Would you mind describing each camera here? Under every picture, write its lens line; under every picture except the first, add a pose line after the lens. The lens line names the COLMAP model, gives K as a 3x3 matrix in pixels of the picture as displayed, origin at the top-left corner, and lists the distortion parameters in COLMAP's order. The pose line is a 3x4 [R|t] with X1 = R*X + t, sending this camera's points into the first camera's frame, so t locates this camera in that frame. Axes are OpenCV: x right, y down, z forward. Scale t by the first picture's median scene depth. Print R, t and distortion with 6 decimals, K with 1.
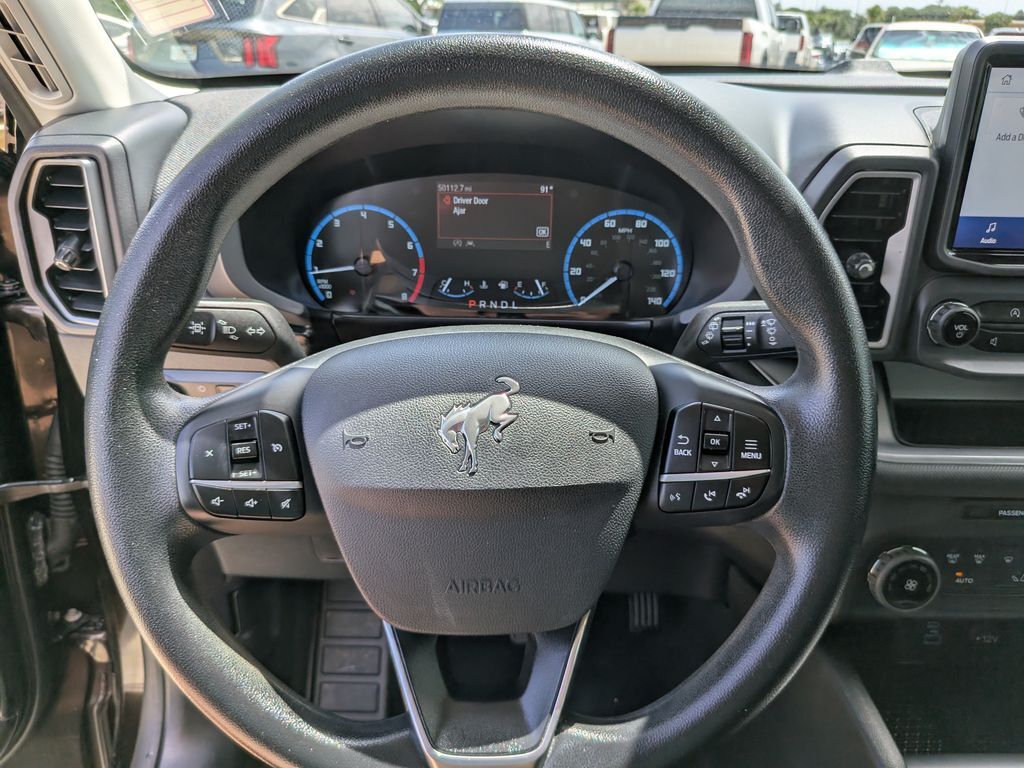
lens RADIAL K [[746.1, 0, 511.3], [0, 746.1, 399.7], [0, 0, 1]] dist [0.006534, -0.028215]
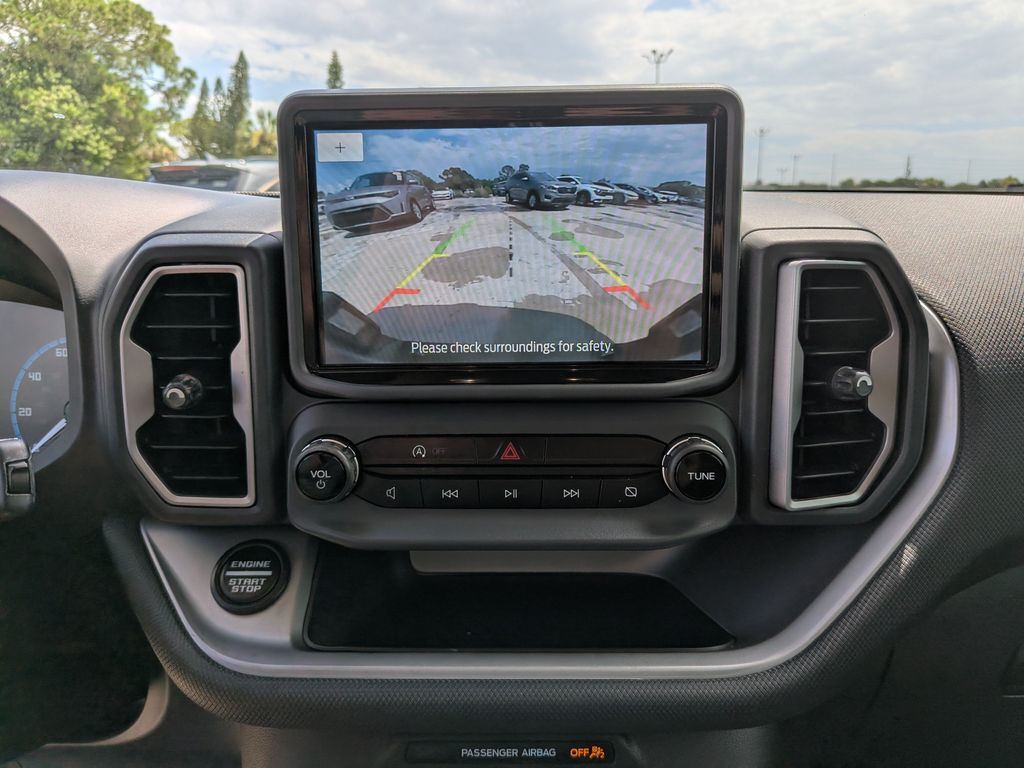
lens RADIAL K [[746.1, 0, 503.4], [0, 746.1, 375.3], [0, 0, 1]] dist [0.006534, -0.028215]
pose [[0.999561, -0.016520, -0.024604, 0.792024], [0.010080, 0.970240, -0.241936, -0.015304], [0.027868, 0.241582, 0.969980, 0.299227]]
